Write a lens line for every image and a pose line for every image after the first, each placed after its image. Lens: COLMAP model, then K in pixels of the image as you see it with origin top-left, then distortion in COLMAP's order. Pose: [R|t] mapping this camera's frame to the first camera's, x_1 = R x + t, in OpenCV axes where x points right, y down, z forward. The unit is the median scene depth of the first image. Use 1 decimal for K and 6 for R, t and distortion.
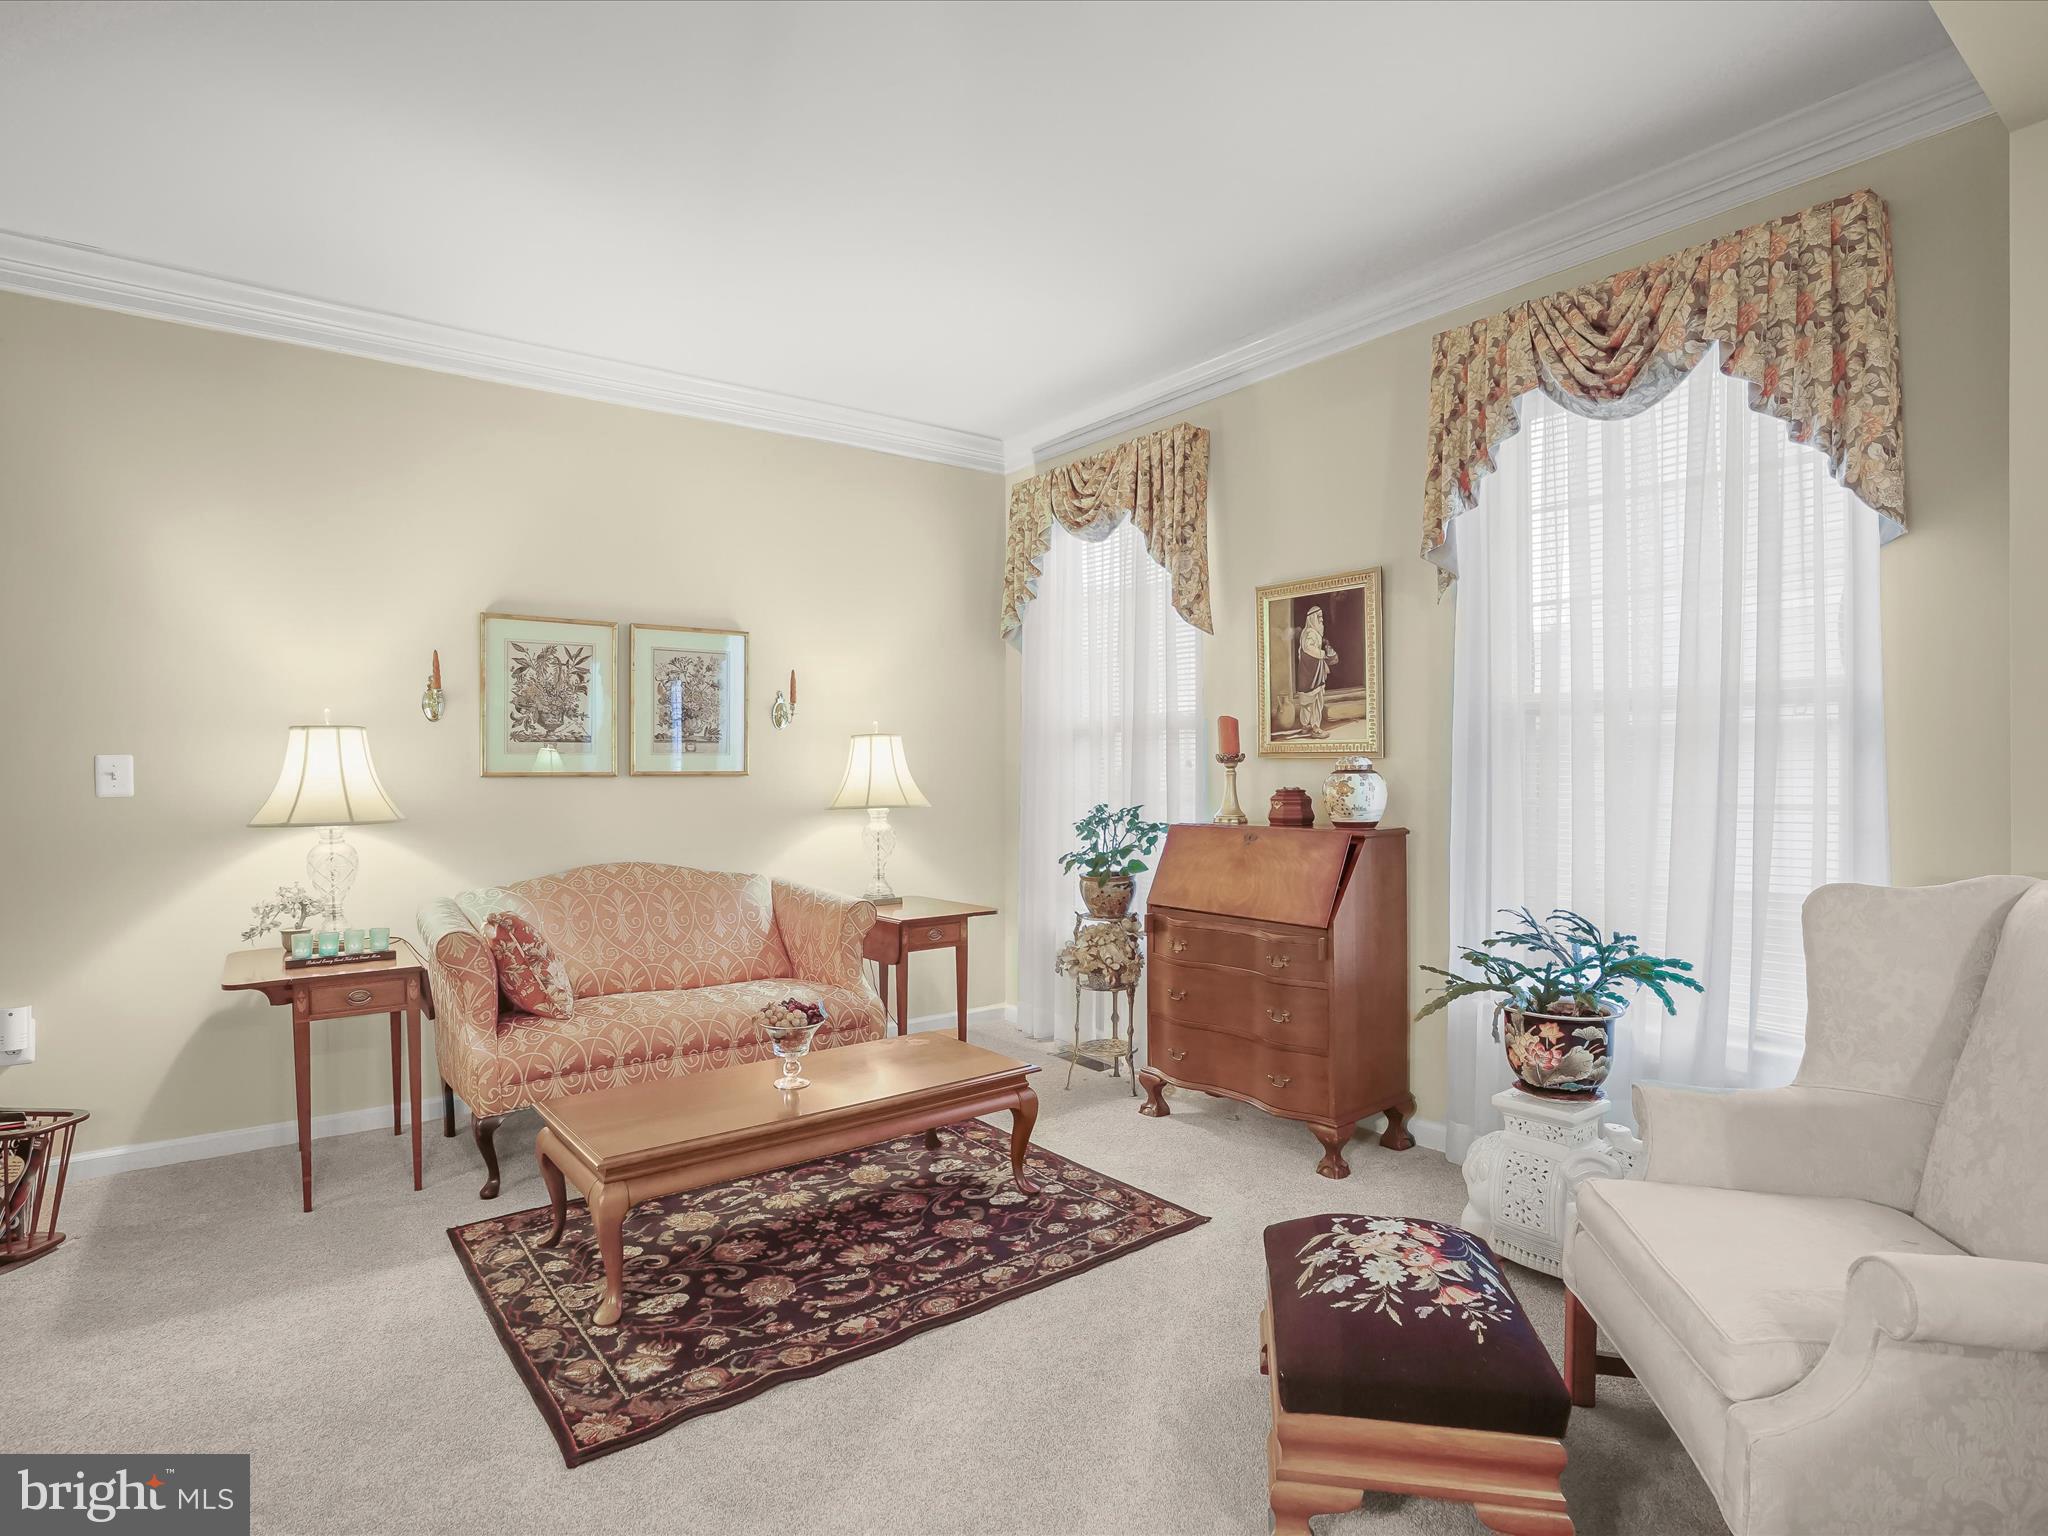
lens RADIAL K [[1060.6, 0, 1014.6], [0, 1060.6, 778.7], [0, 0, 1]] dist [-0.025934, 0.000148]
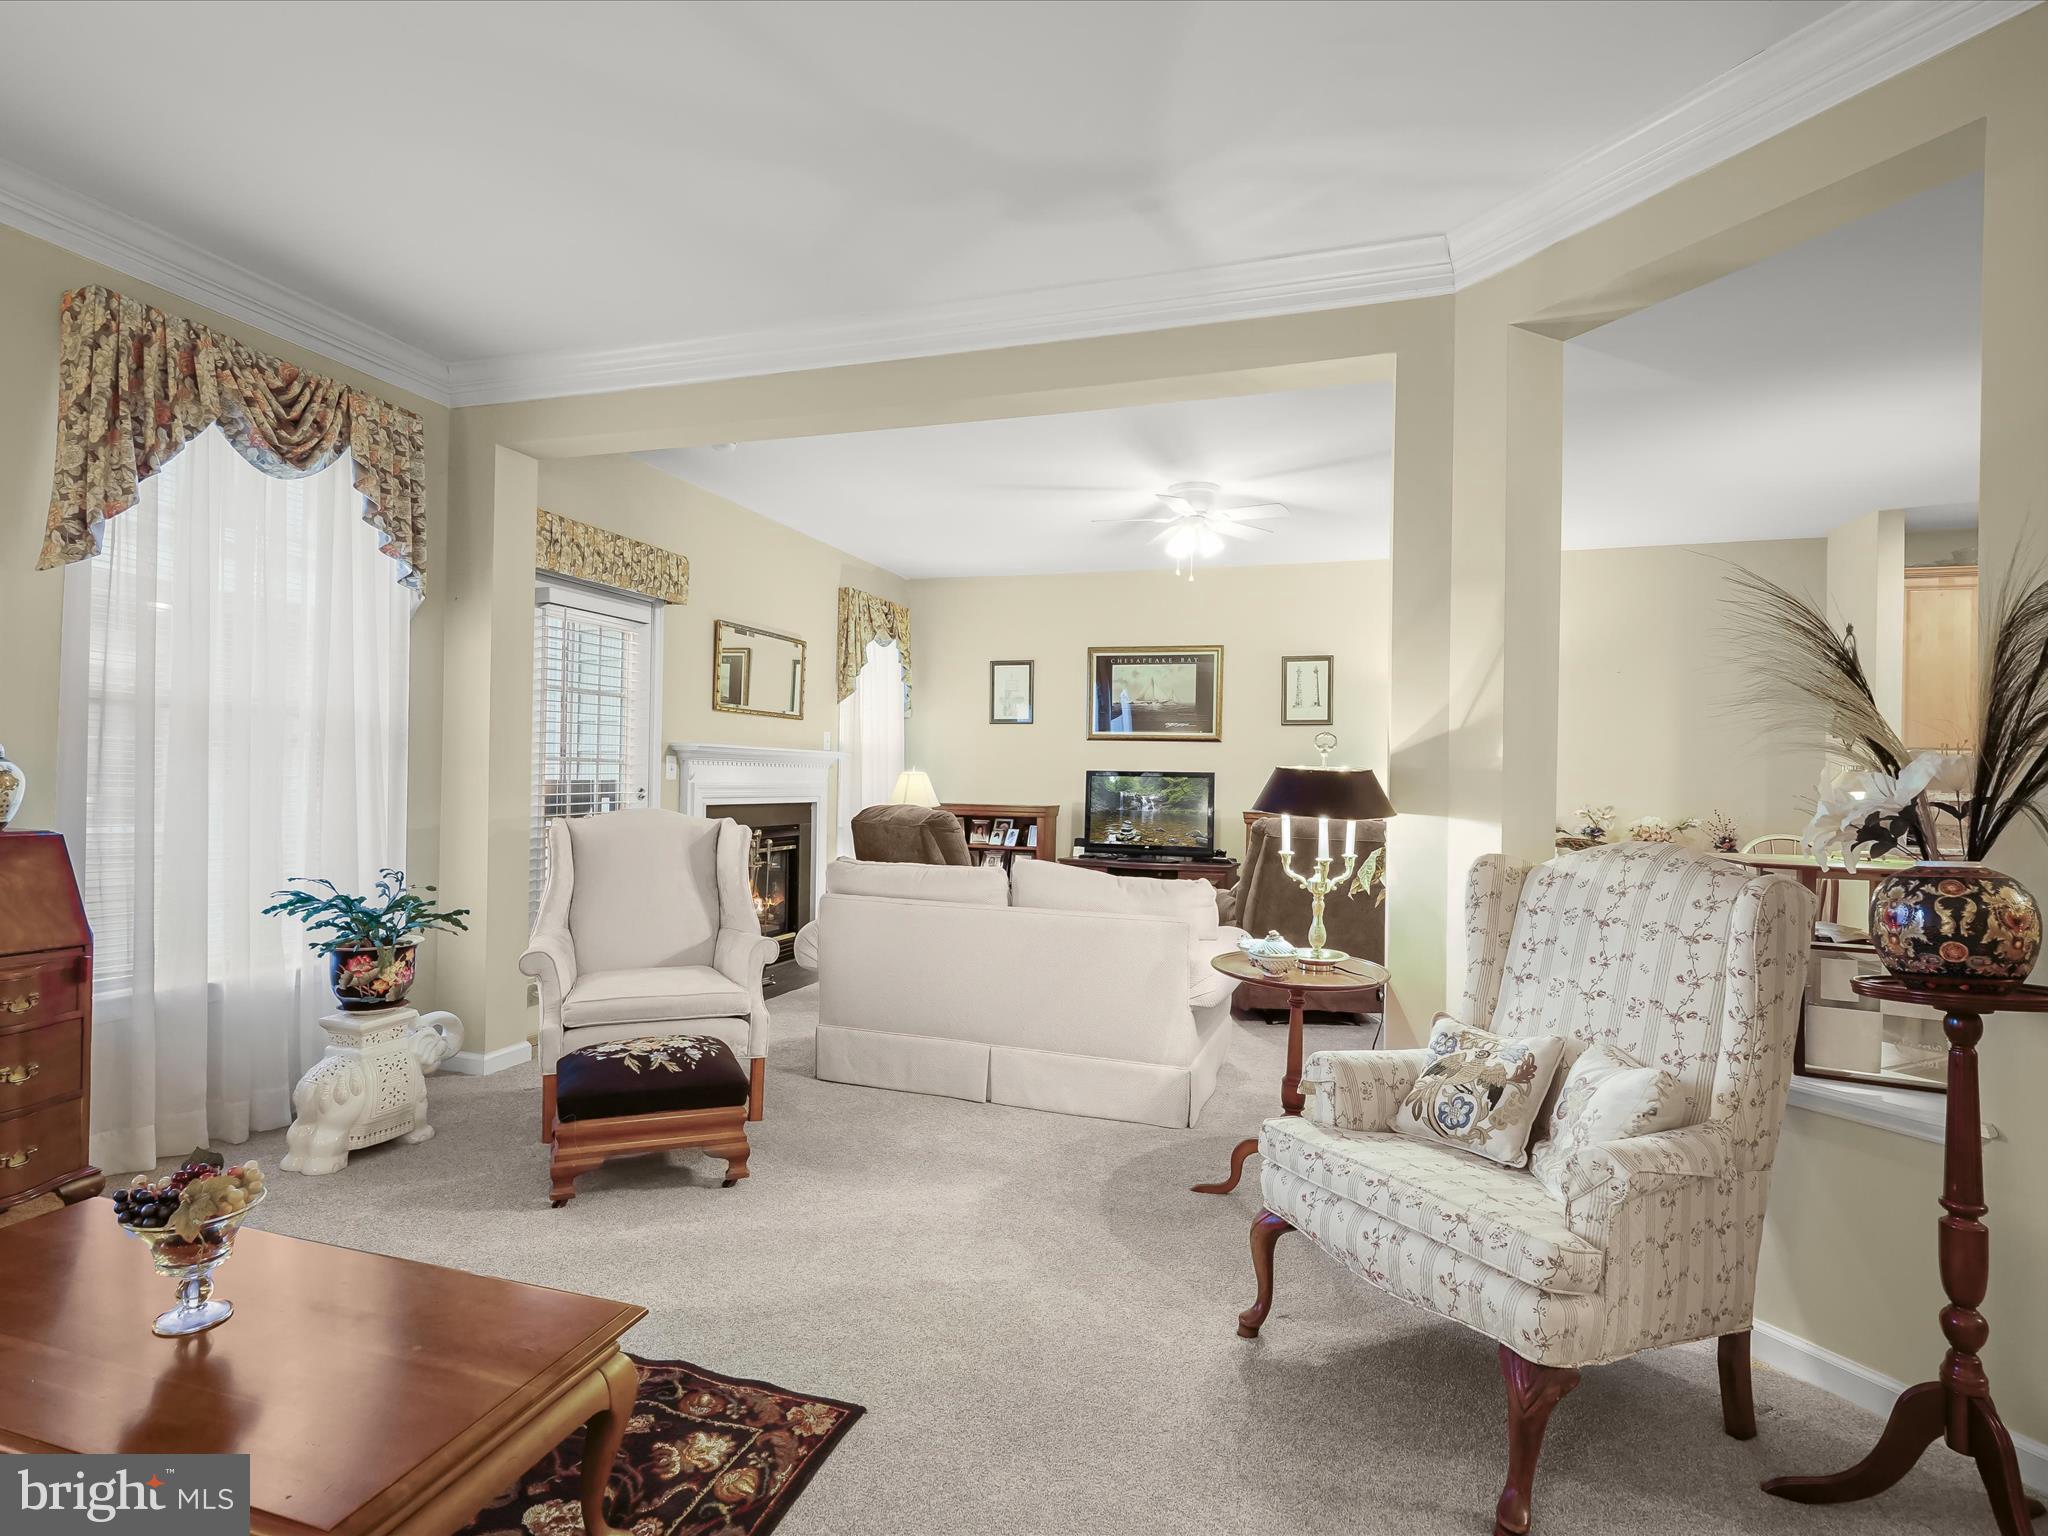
lens RADIAL K [[1060.6, 0, 1014.6], [0, 1060.6, 778.7], [0, 0, 1]] dist [-0.025934, 0.000148]
pose [[-0.577840, -0.006573, 0.816123, -0.935873], [-0.011010, 0.999939, 0.000258, 0.001361], [-0.816075, -0.008836, -0.577878, 1.006987]]
